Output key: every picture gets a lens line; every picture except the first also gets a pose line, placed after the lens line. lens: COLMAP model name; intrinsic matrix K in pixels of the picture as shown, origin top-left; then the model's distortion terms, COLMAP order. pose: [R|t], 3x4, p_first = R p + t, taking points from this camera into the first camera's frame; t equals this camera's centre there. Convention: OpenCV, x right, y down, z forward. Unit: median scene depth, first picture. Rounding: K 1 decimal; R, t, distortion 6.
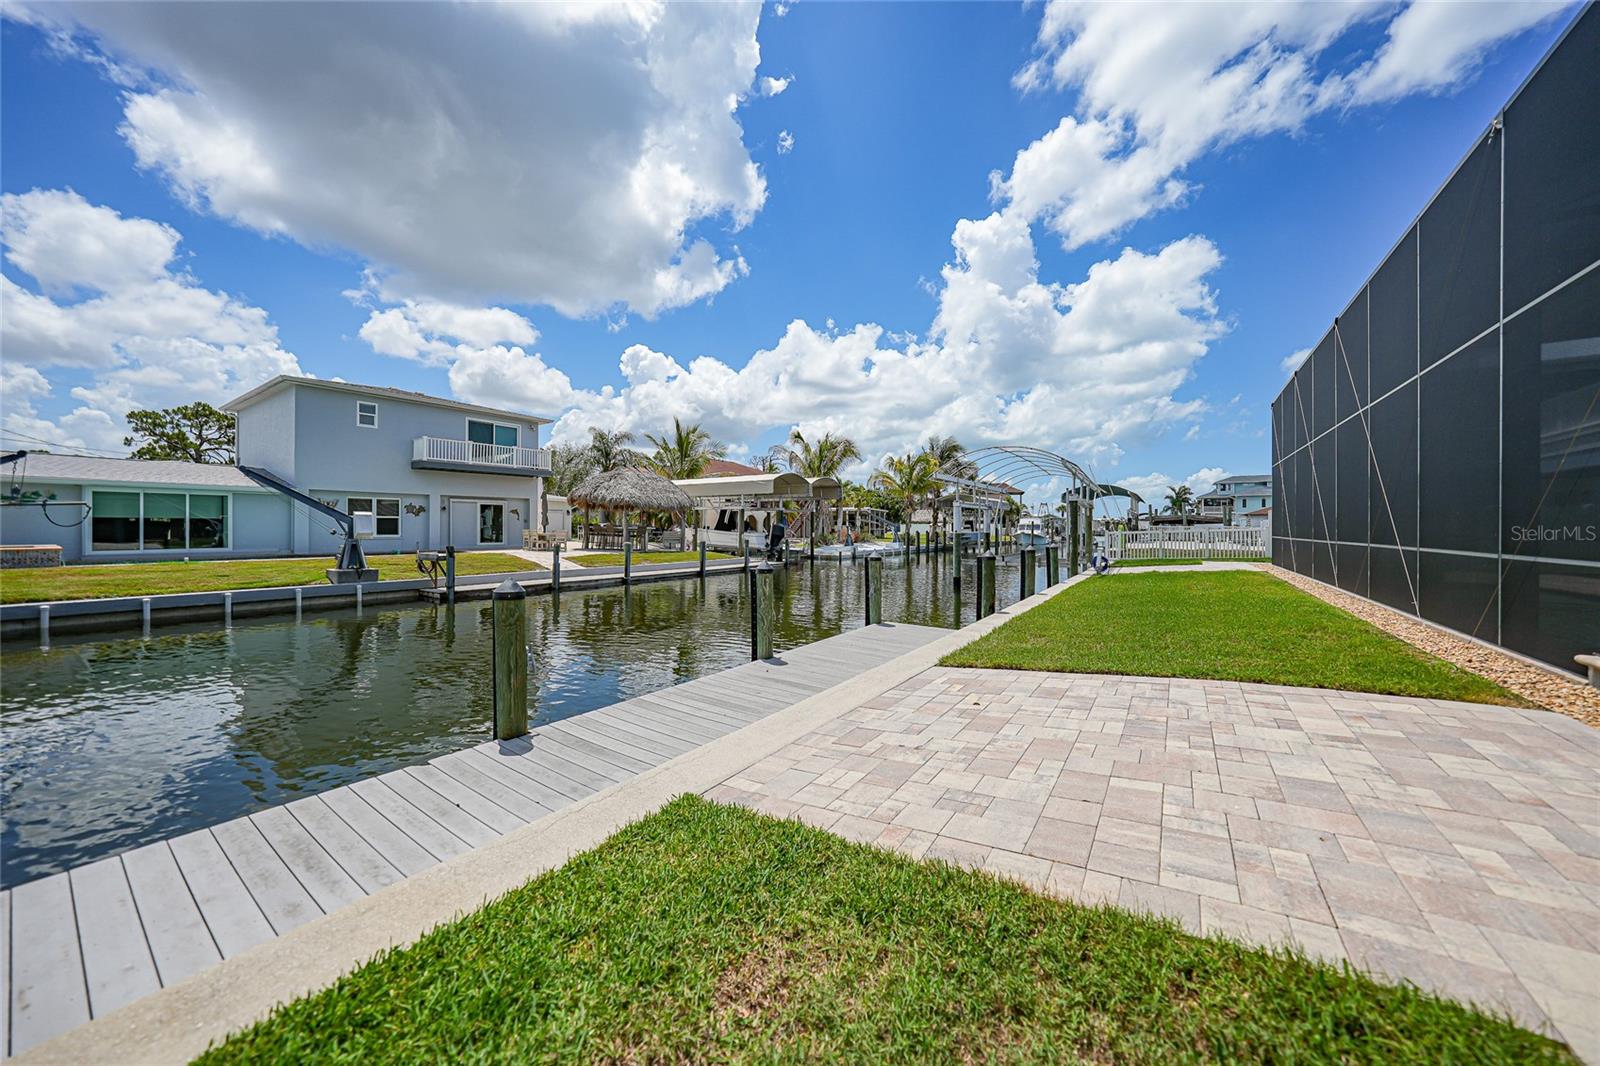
lens RADIAL K [[556.8, 0, 800.2], [0, 556.8, 508.3], [0, 0, 1]] dist [-0.022787, 0.005530]
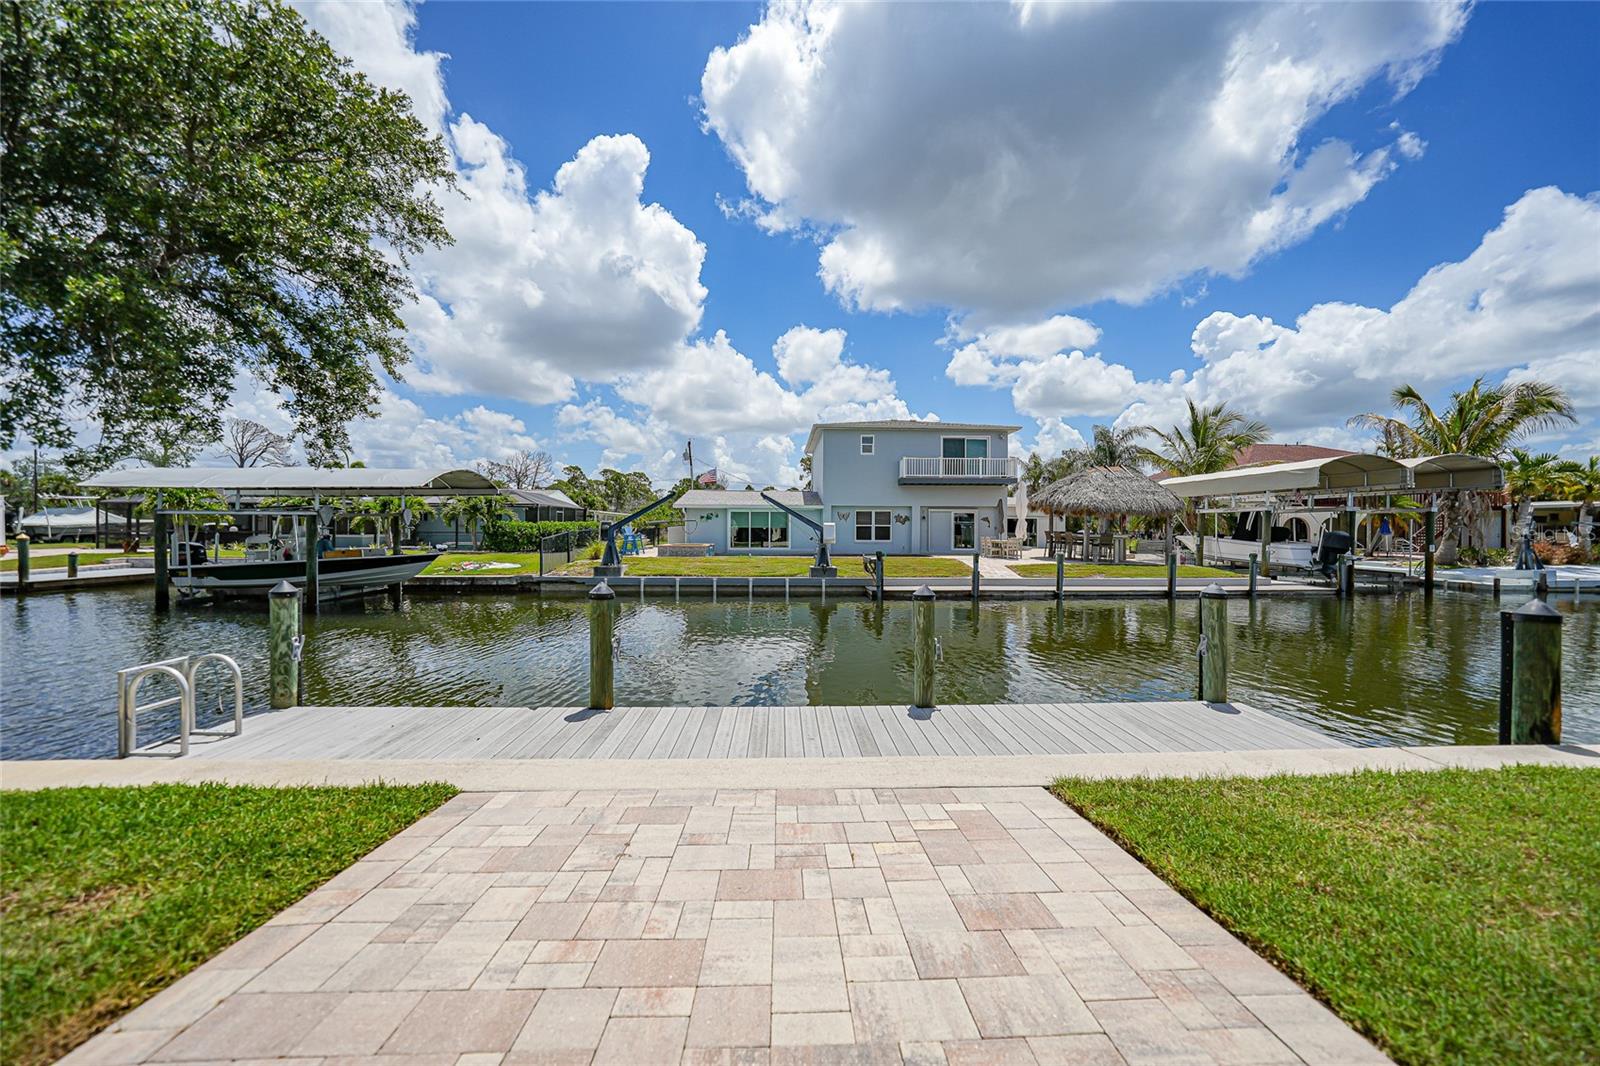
lens RADIAL K [[557.5, 0, 803.6], [0, 557.5, 531.2], [0, 0, 1]] dist [-0.023720, 0.005610]
pose [[0.598353, 0.002800, -0.801228, 0.123202], [0.023249, 0.999512, 0.020855, -0.001248], [0.800895, -0.031107, 0.597996, 0.099923]]
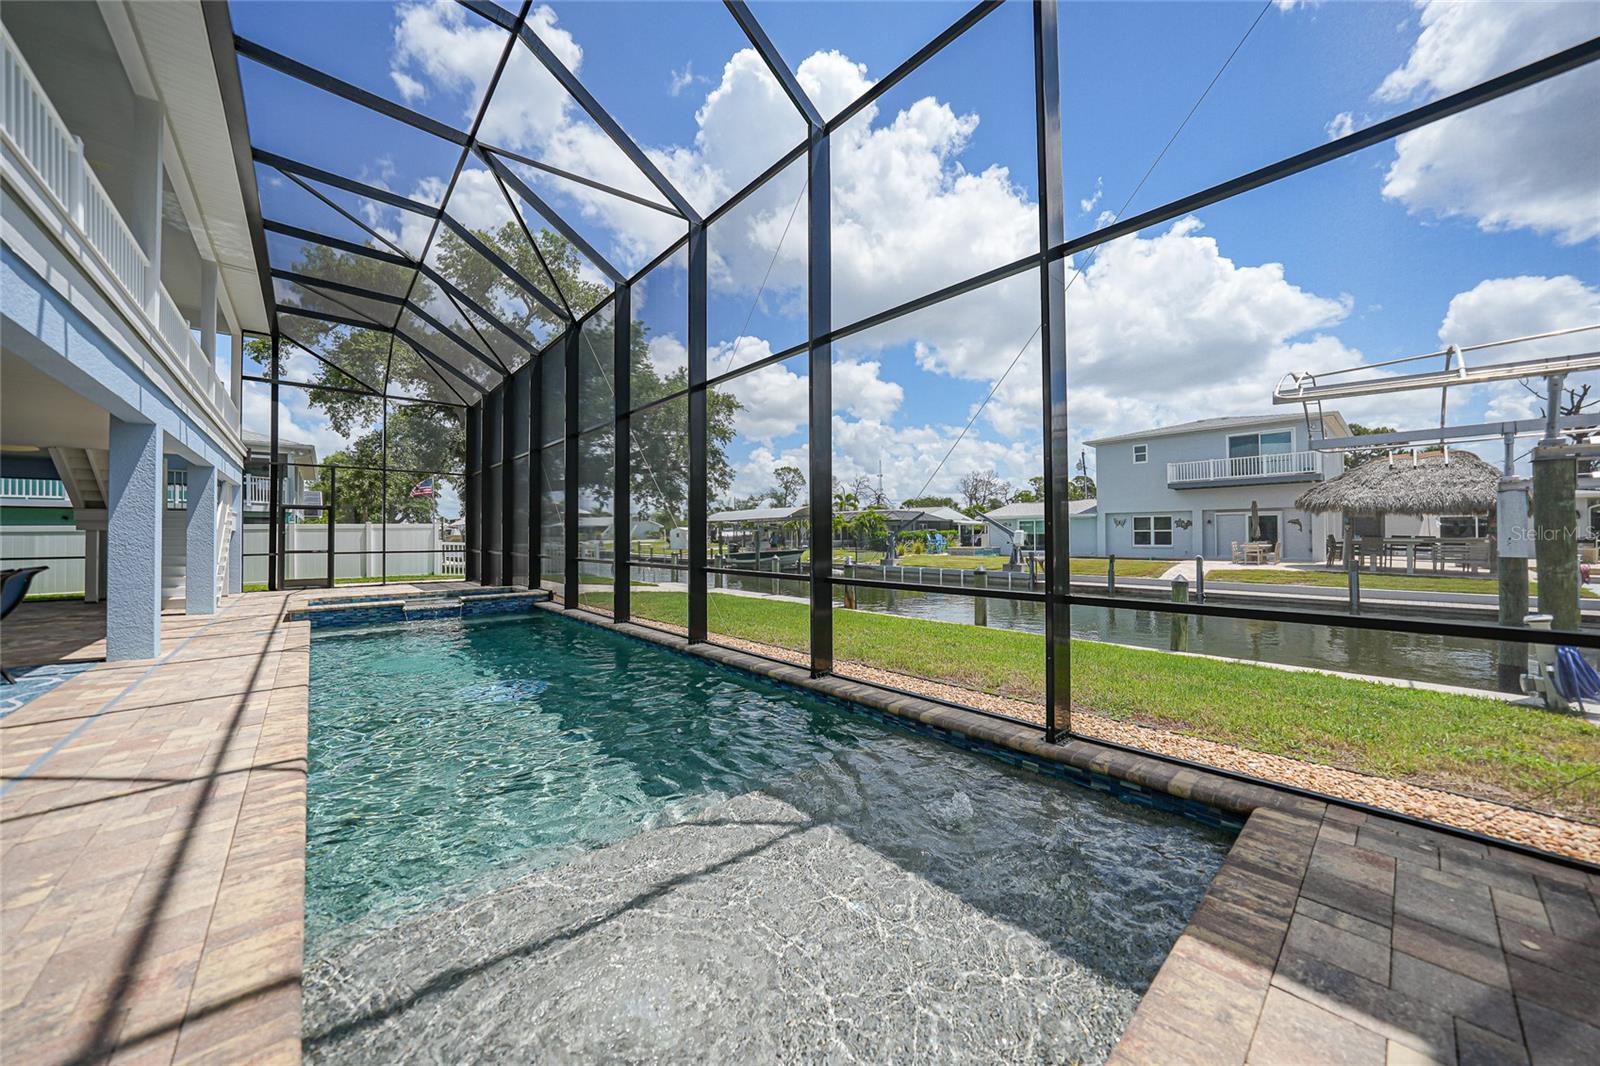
lens RADIAL K [[557.5, 0, 803.6], [0, 557.5, 531.2], [0, 0, 1]] dist [-0.023720, 0.005610]
pose [[-0.228326, -0.010456, -0.973529, 0.574815], [0.035423, 0.999191, -0.019040, 0.010795], [0.972940, -0.038833, -0.227771, 0.428595]]
